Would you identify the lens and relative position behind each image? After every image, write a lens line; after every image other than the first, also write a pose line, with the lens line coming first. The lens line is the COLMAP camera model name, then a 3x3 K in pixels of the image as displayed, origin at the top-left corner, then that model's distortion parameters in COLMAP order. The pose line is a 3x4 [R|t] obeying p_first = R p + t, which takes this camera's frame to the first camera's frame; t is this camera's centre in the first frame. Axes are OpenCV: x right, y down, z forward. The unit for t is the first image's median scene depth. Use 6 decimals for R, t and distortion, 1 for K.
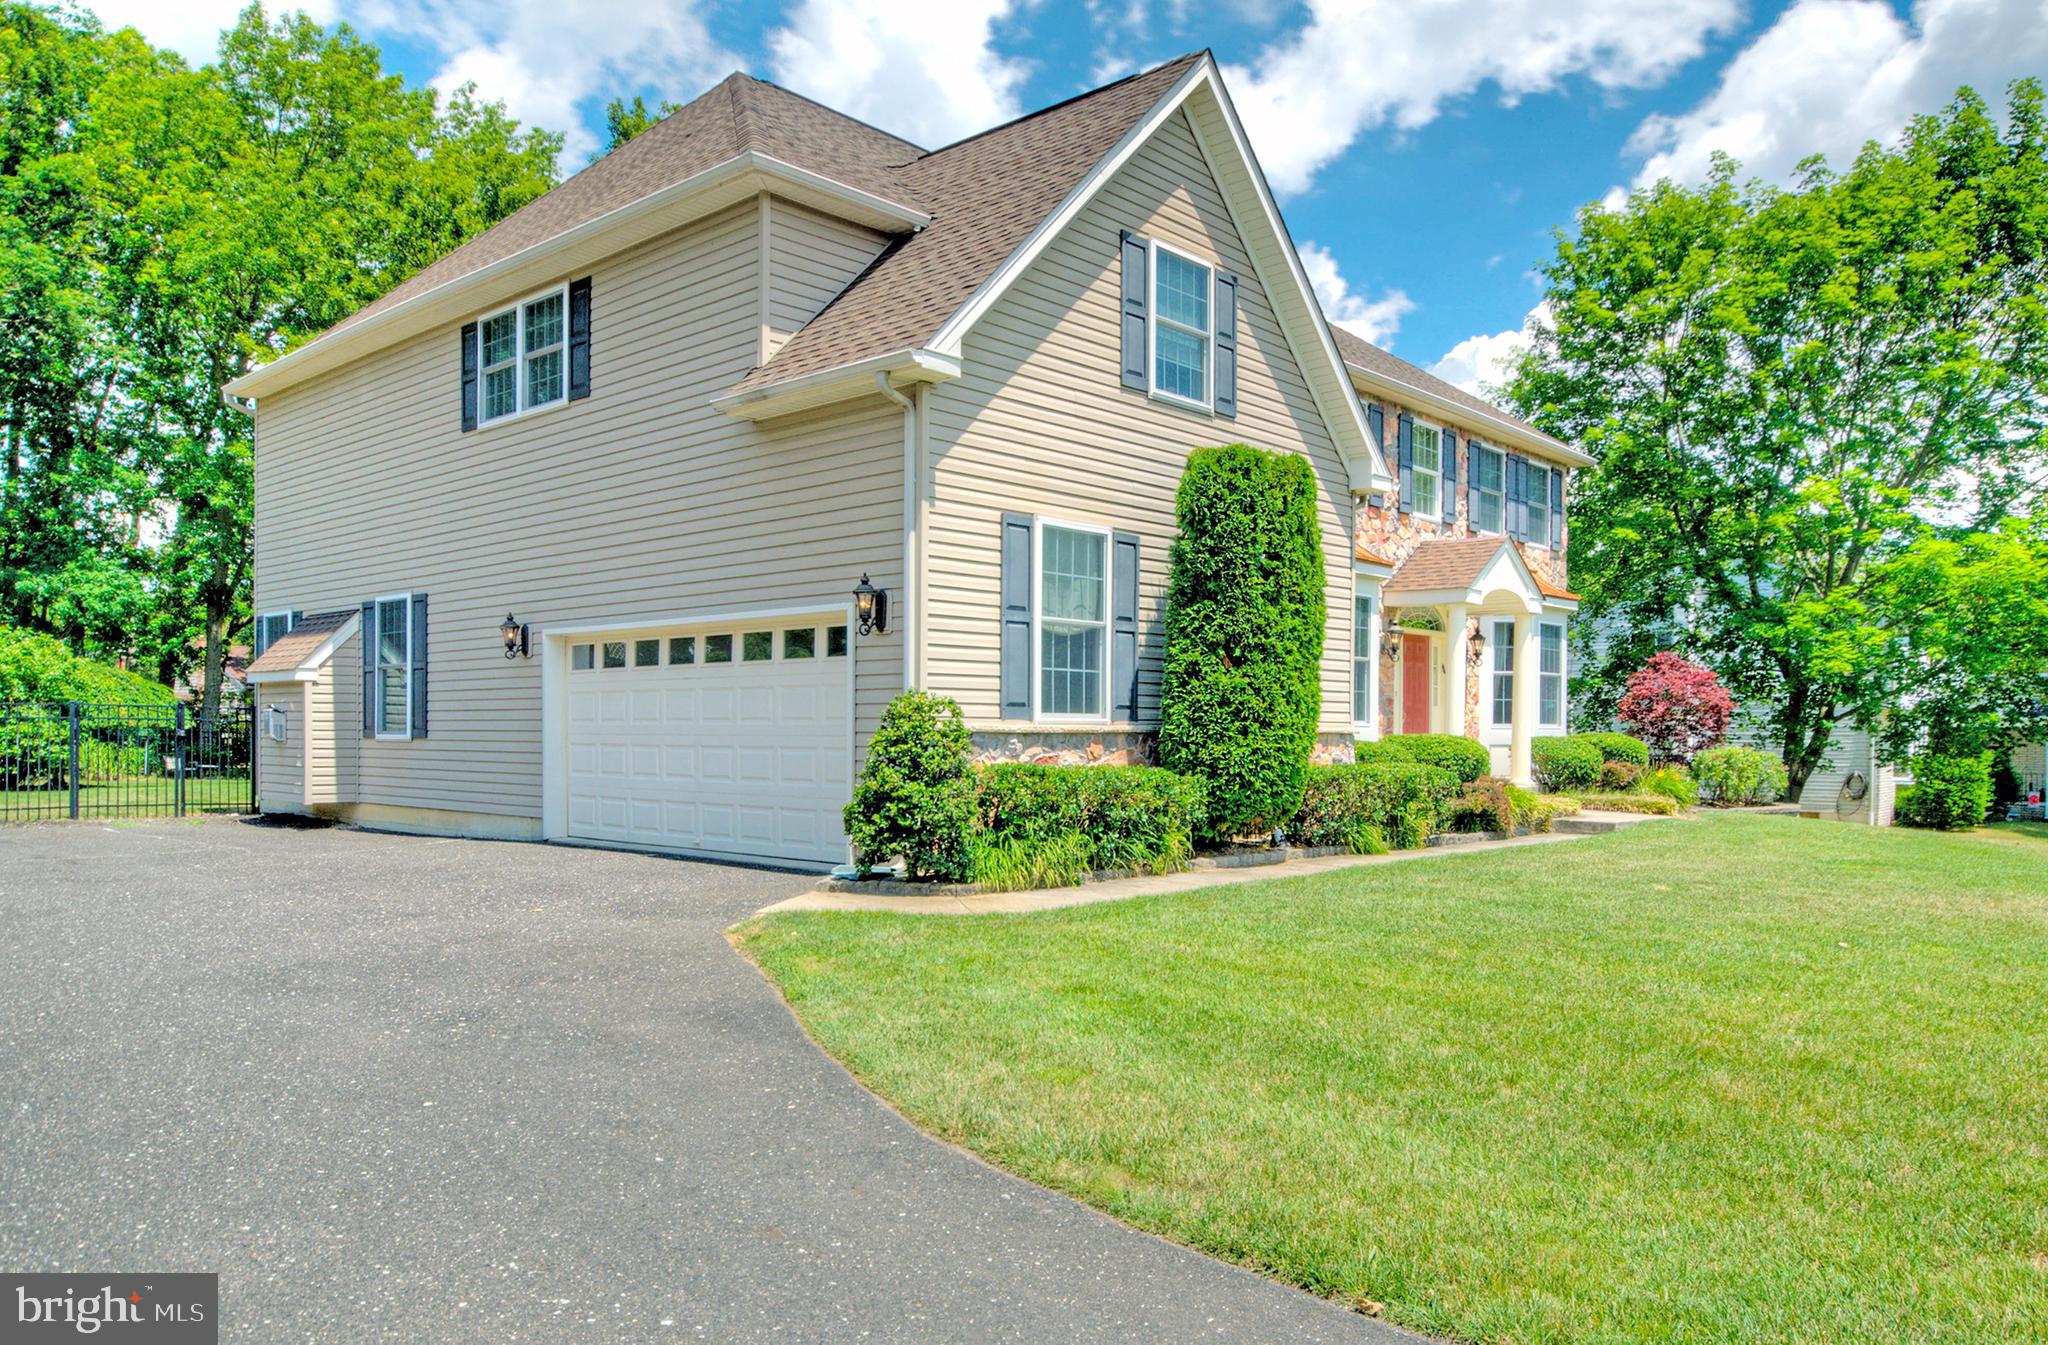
lens RADIAL K [[1432.6, 0, 1026.9], [0, 1432.6, 737.0], [0, 0, 1]] dist [-0.005875, -0.009332]
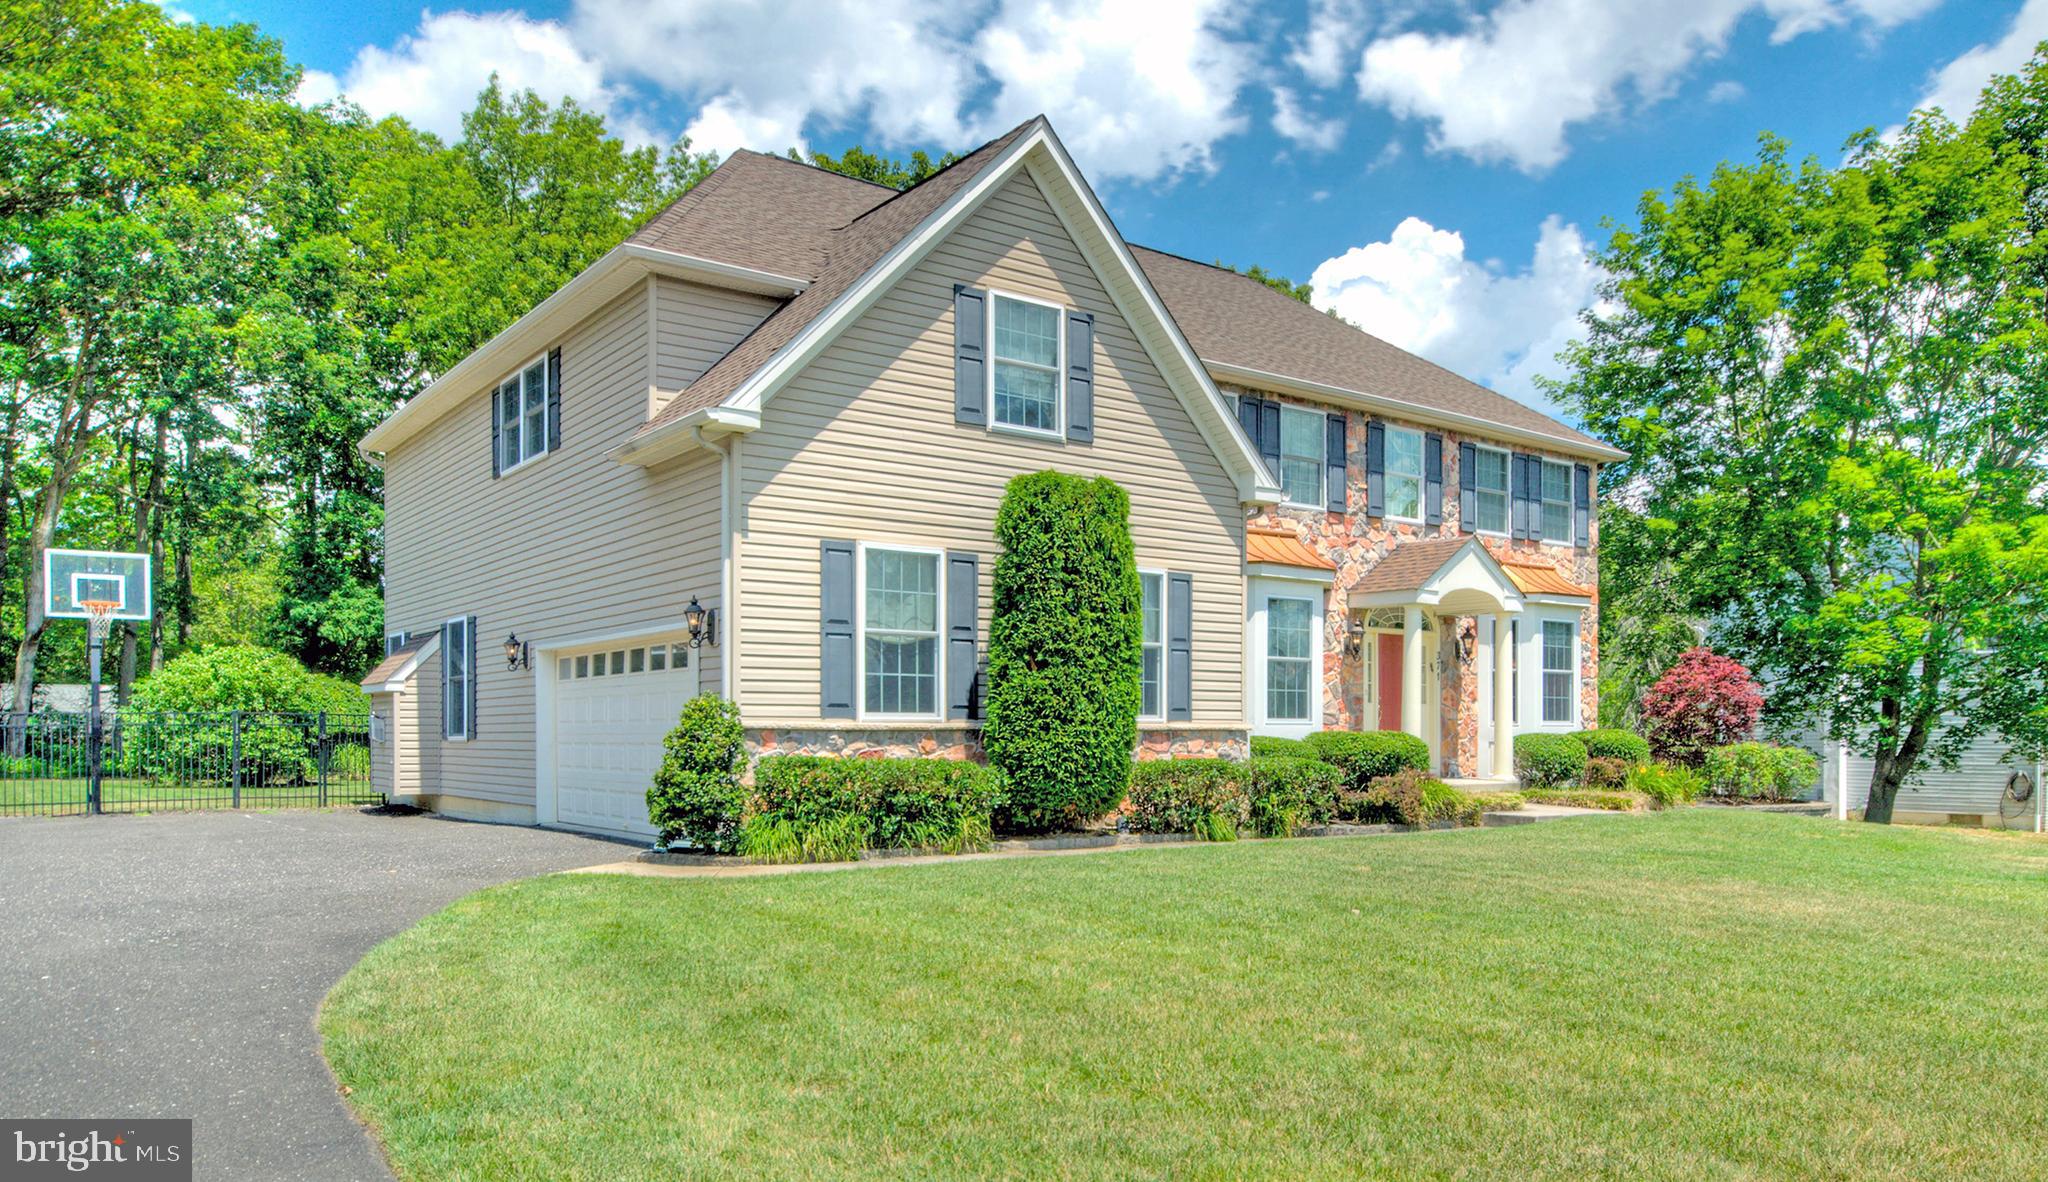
lens RADIAL K [[1437.7, 0, 1022.0], [0, 1437.7, 735.0], [0, 0, 1]] dist [-0.008126, 0.001499]
pose [[0.981583, -0.005276, -0.190963, 0.325314], [0.004445, 0.999979, -0.004777, 0.006695], [0.190984, 0.003840, 0.981586, -0.098305]]
